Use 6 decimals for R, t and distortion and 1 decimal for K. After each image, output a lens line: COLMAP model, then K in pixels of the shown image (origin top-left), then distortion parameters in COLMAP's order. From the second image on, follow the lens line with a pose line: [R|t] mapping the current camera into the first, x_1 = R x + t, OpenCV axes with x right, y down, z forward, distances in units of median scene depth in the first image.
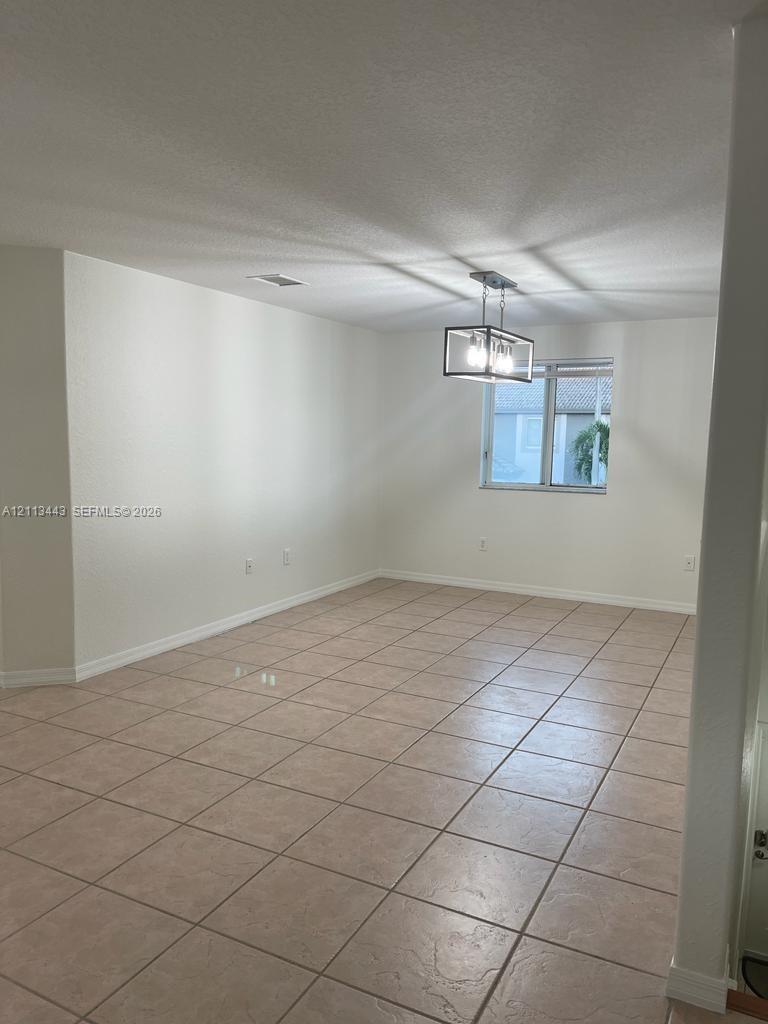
lens RADIAL K [[772.0, 0, 379.6], [0, 772.0, 517.0], [0, 0, 1]] dist [0.052436, -0.054269]
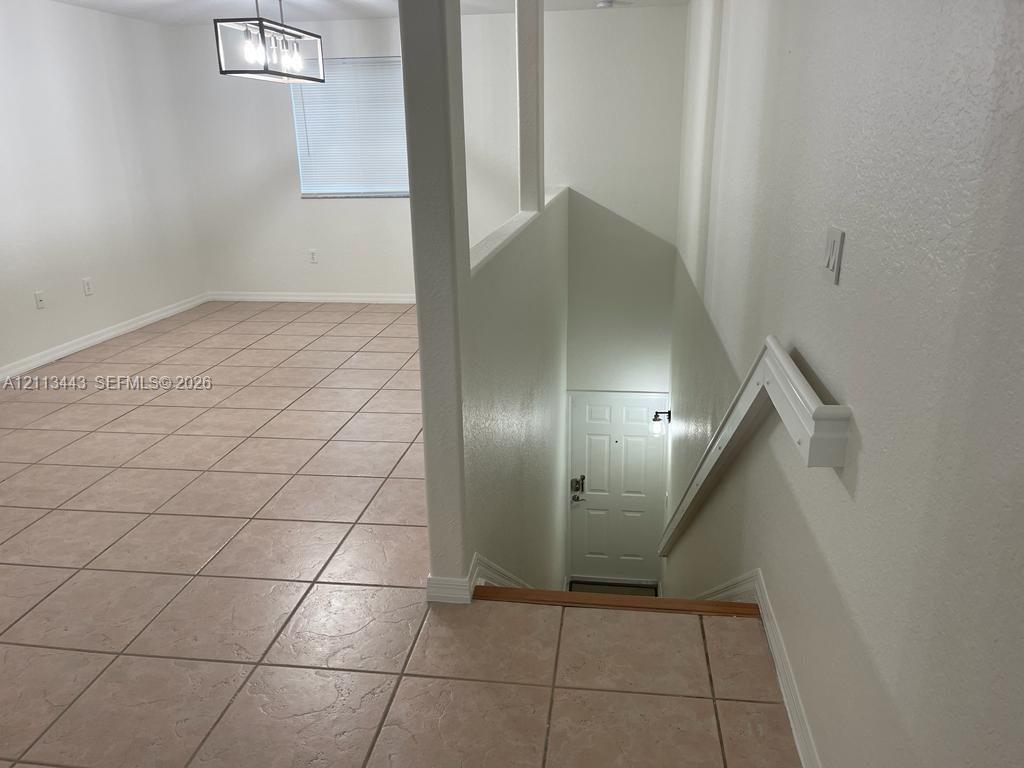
lens RADIAL K [[772.0, 0, 510.4], [0, 772.0, 386.3], [0, 0, 1]] dist [0.052436, -0.054269]
pose [[0.942642, -0.134896, 0.305335, 0.073310], [0.072659, 0.975694, 0.206742, 0.016156], [-0.325802, -0.172698, 0.929531, -0.059568]]
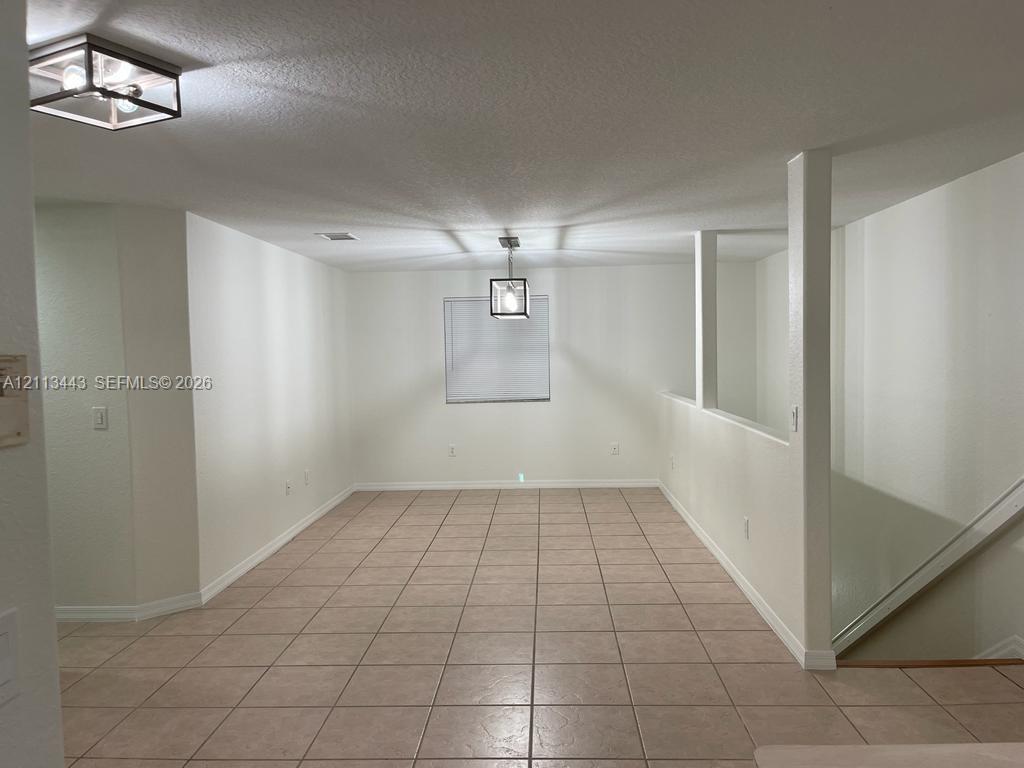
lens RADIAL K [[772.0, 0, 515.7], [0, 772.0, 386.2], [0, 0, 1]] dist [0.052436, -0.054269]
pose [[0.899708, -0.056106, 0.432872, -0.442293], [0.083849, 0.995450, -0.045255, -0.002726], [-0.428363, 0.077013, 0.900319, -0.171437]]
